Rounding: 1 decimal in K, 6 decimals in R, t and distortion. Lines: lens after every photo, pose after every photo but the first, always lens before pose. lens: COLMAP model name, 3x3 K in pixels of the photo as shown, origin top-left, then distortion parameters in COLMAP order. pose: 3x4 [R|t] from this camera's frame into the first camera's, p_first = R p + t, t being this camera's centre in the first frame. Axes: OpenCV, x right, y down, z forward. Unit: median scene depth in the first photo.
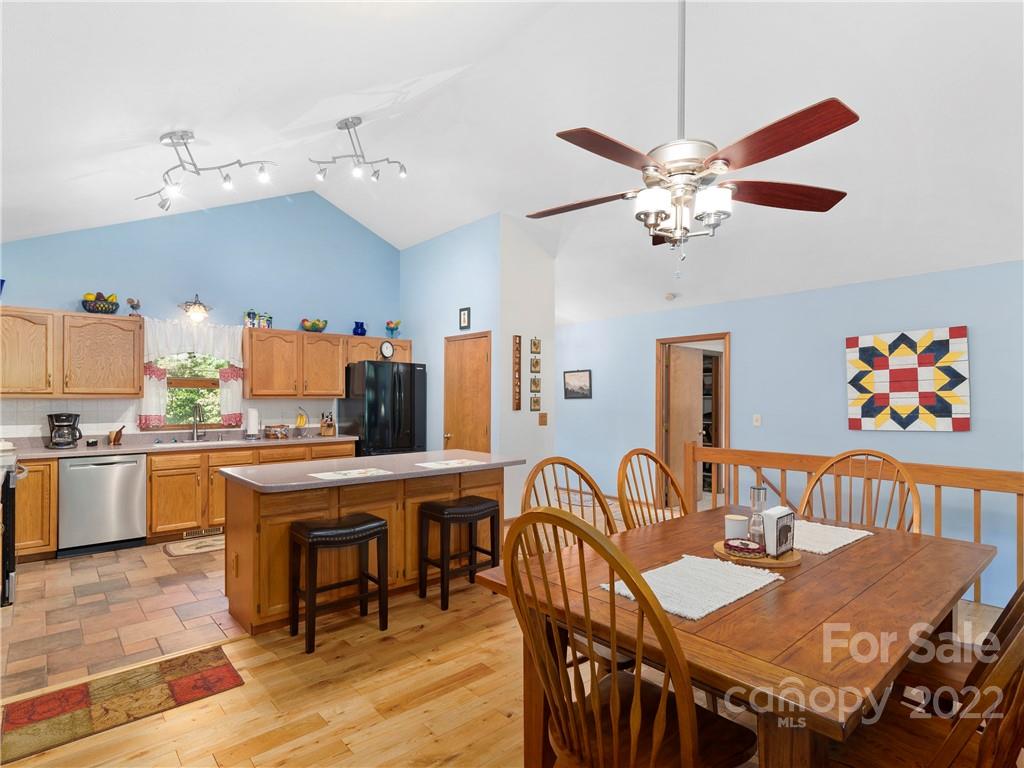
lens RADIAL K [[524.9, 0, 509.9], [0, 524.9, 400.5], [0, 0, 1]] dist [0.017066, 0.002191]
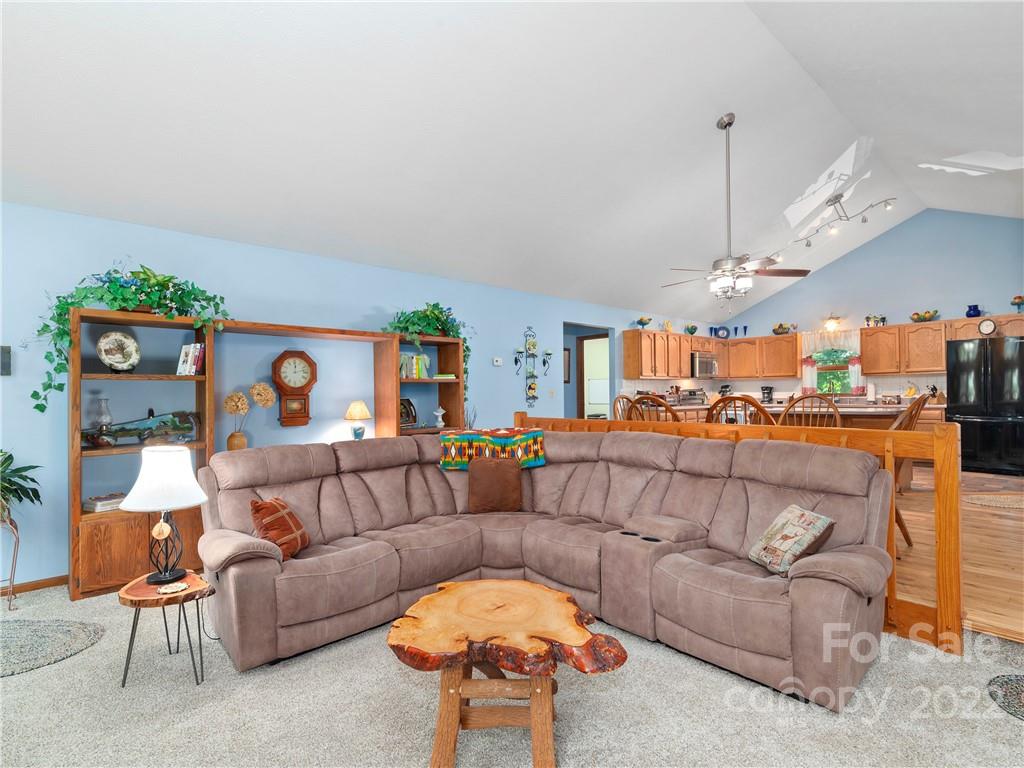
lens RADIAL K [[524.9, 0, 511.1], [0, 524.9, 393.3], [0, 0, 1]] dist [0.017066, 0.002191]
pose [[0.016666, -0.005656, -0.999845, 1.060862], [0.004004, 0.999976, -0.005590, 0.052770], [0.999853, -0.003910, 0.016688, -0.006548]]
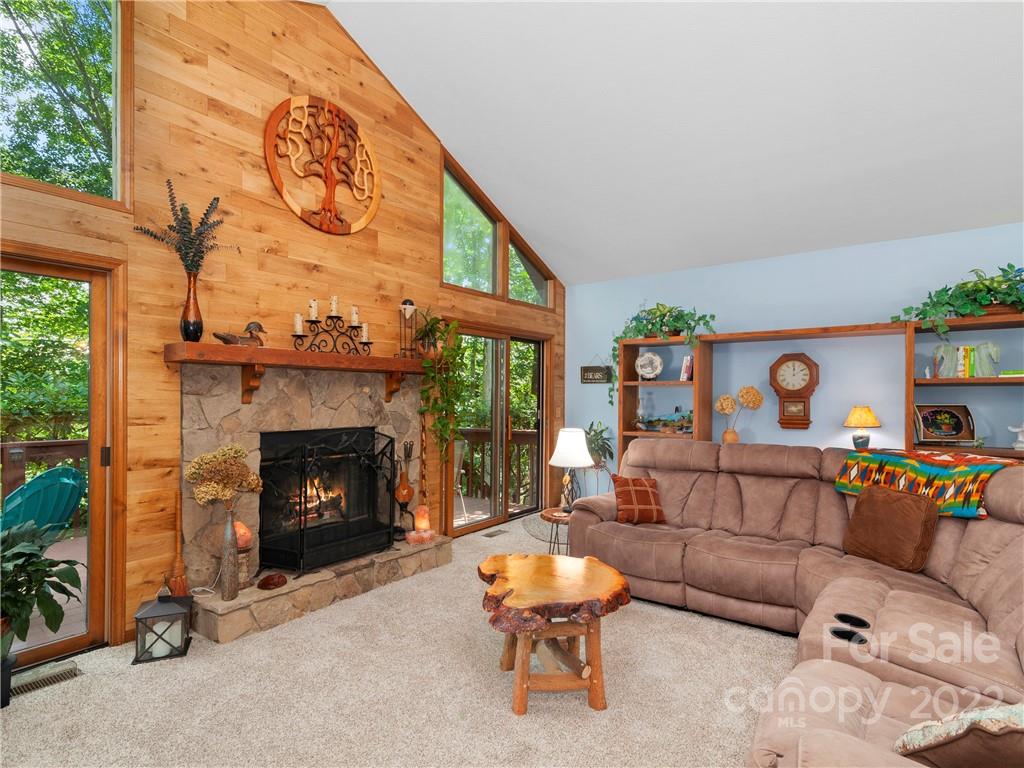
lens RADIAL K [[524.9, 0, 505.9], [0, 524.9, 395.0], [0, 0, 1]] dist [0.017066, 0.002191]
pose [[-0.980245, -0.008499, -0.197603, 0.809327], [-0.010028, 0.999927, 0.006737, 0.043224], [0.197531, 0.008586, -0.980259, 0.443105]]
